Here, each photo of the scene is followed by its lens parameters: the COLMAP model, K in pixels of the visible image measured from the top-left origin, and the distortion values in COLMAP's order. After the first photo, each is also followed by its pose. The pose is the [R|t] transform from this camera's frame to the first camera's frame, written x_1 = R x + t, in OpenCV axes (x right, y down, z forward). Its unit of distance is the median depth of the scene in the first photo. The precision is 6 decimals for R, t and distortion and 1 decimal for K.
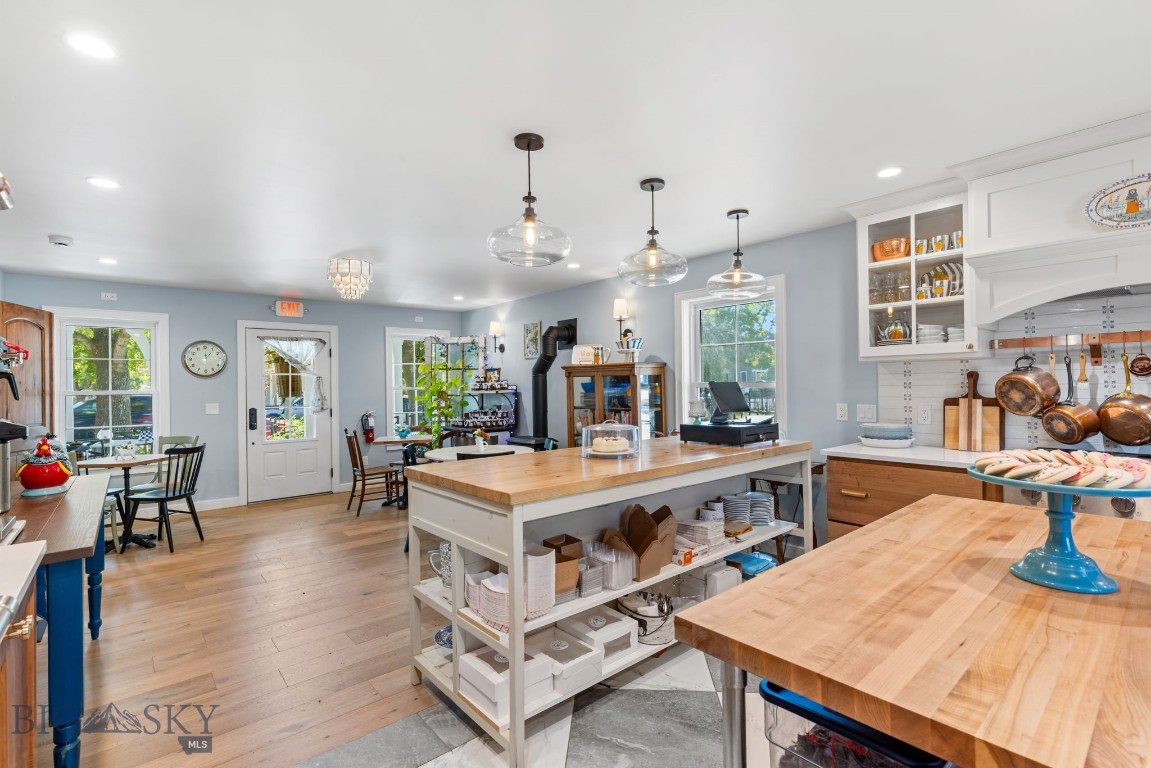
lens RADIAL K [[530.3, 0, 575.7], [0, 530.3, 380.0], [0, 0, 1]] dist [0.002359, 0.000260]
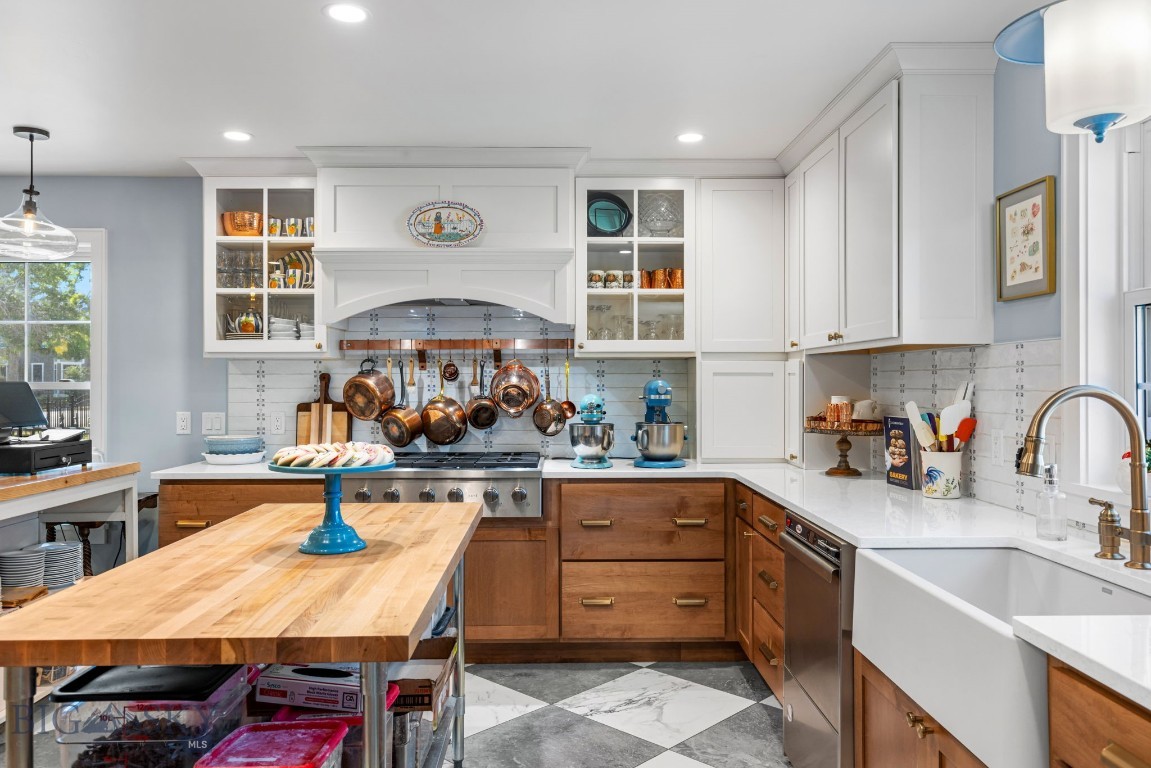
lens RADIAL K [[840.0, 0, 584.8], [0, 840.0, 382.7], [0, 0, 1]] dist [-0.003429, 0.000258]
pose [[0.633404, 0.011378, 0.773738, -0.083716], [-0.013450, 0.999903, -0.003693, -0.000908], [-0.773705, -0.008068, 0.633495, -0.264188]]
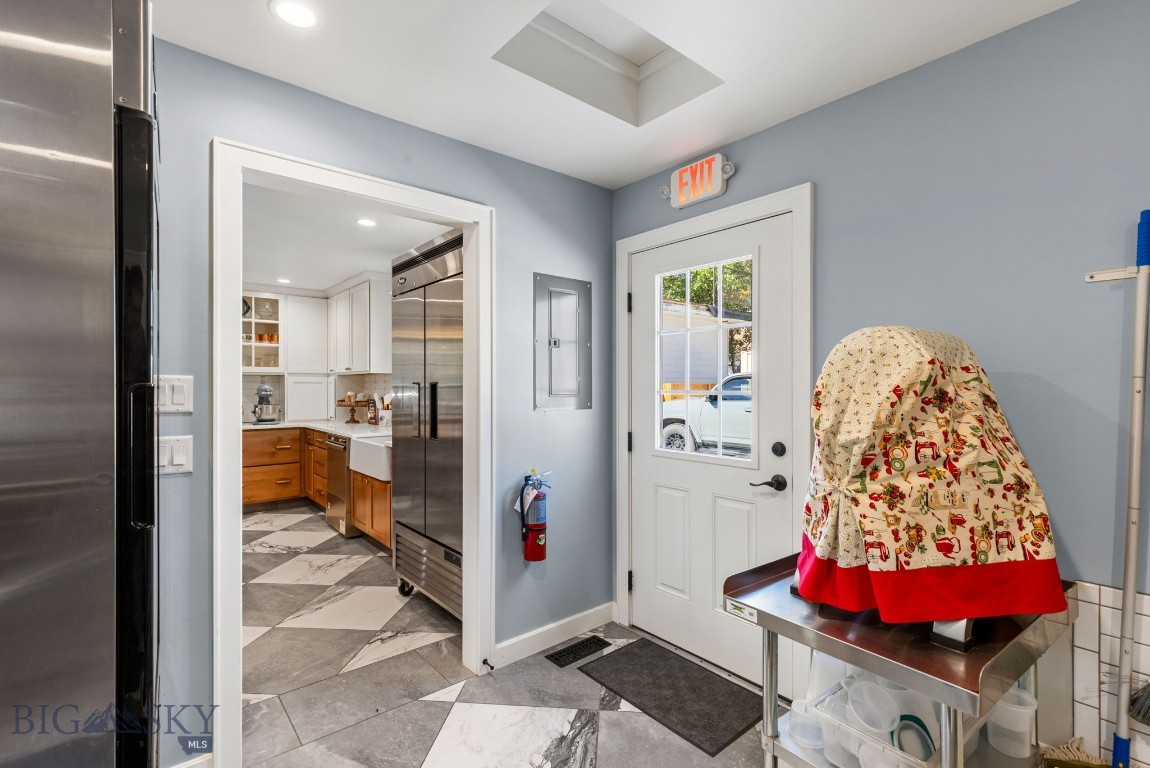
lens RADIAL K [[529.9, 0, 574.3], [0, 529.9, 387.6], [0, 0, 1]] dist [0.002359, 0.000260]
pose [[0.020749, 0.007748, 0.999755, -0.871217], [-0.009280, 0.999928, -0.007557, 0.000816], [-0.999742, -0.009121, 0.020819, -0.657312]]
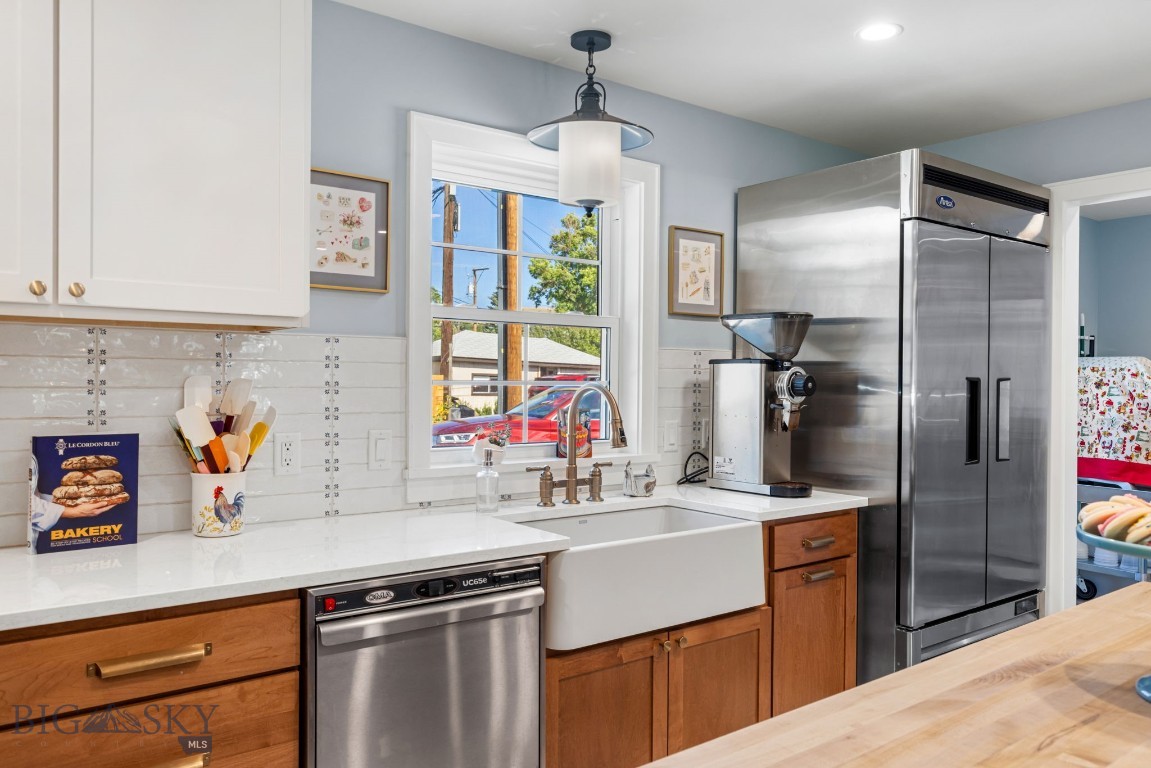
lens RADIAL K [[840.0, 0, 573.9], [0, 840.0, 381.4], [0, 0, 1]] dist [-0.003429, 0.000258]
pose [[-0.998223, 0.001595, 0.059572, 0.626418], [0.001328, 0.999989, -0.004518, -0.004075], [-0.059579, -0.004431, -0.998214, 0.788625]]
